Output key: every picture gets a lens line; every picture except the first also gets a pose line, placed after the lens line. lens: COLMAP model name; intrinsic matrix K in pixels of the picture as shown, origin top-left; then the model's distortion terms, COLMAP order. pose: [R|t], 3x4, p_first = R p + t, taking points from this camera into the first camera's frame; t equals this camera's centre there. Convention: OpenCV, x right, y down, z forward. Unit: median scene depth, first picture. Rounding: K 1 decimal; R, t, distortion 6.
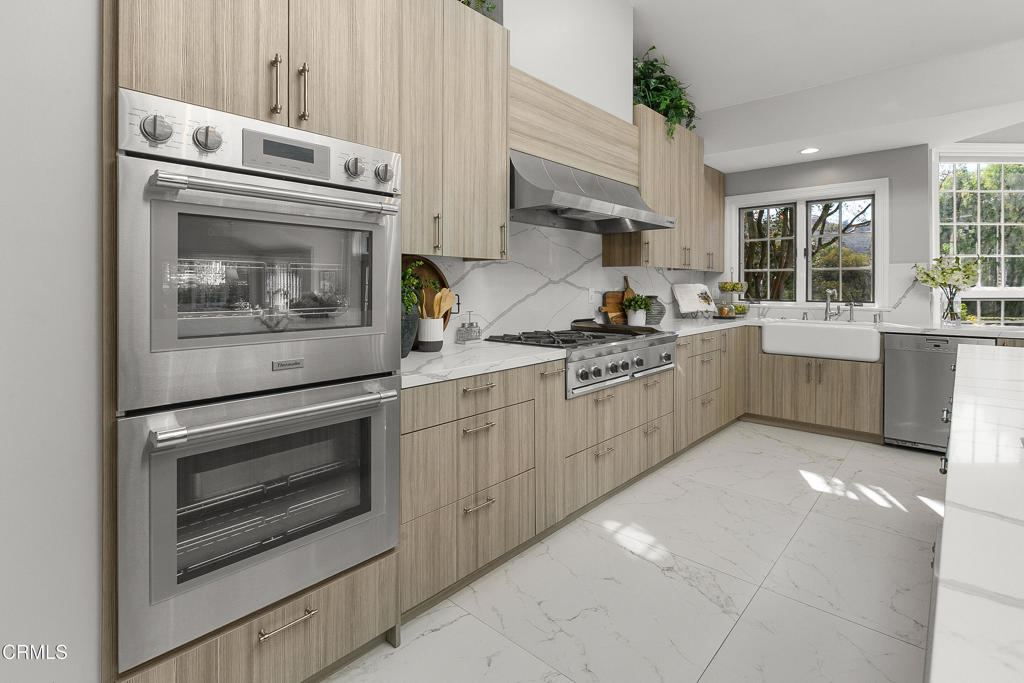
lens RADIAL K [[500.2, 0, 510.4], [0, 500.2, 285.7], [0, 0, 1]] dist [-0.001880, -0.000233]
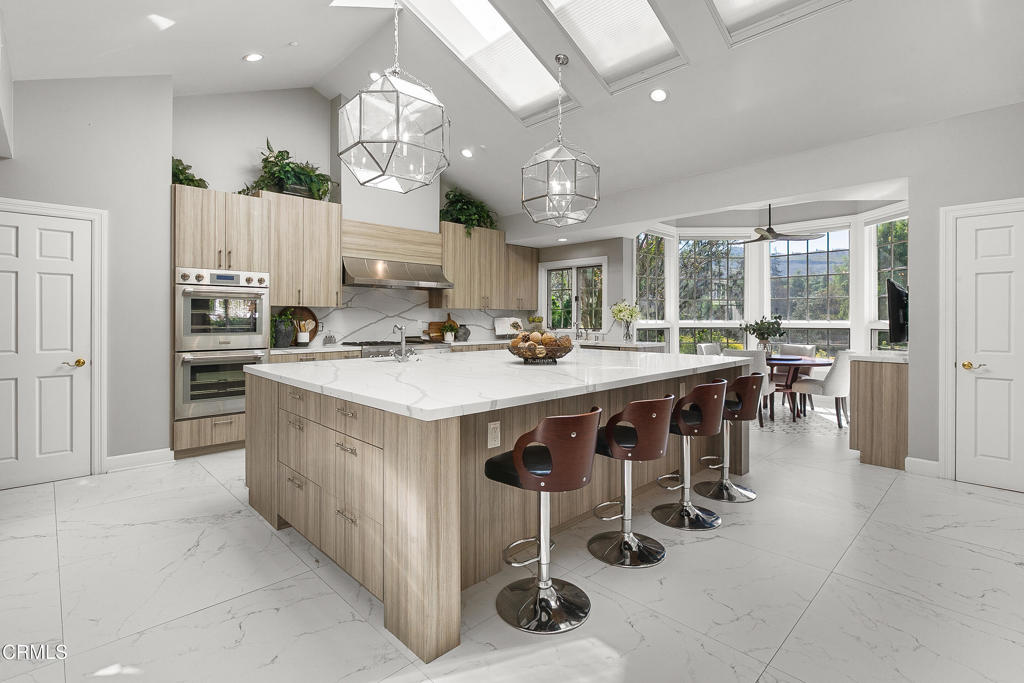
lens RADIAL K [[487.3, 0, 512.7], [0, 487.3, 317.5], [0, 0, 1]] dist [0.000304, 0.000014]
pose [[0.998249, 0.002955, -0.059082, 1.401905], [-0.003021, 0.999995, -0.001040, -0.007562], [0.059079, 0.001217, 0.998253, -1.790440]]
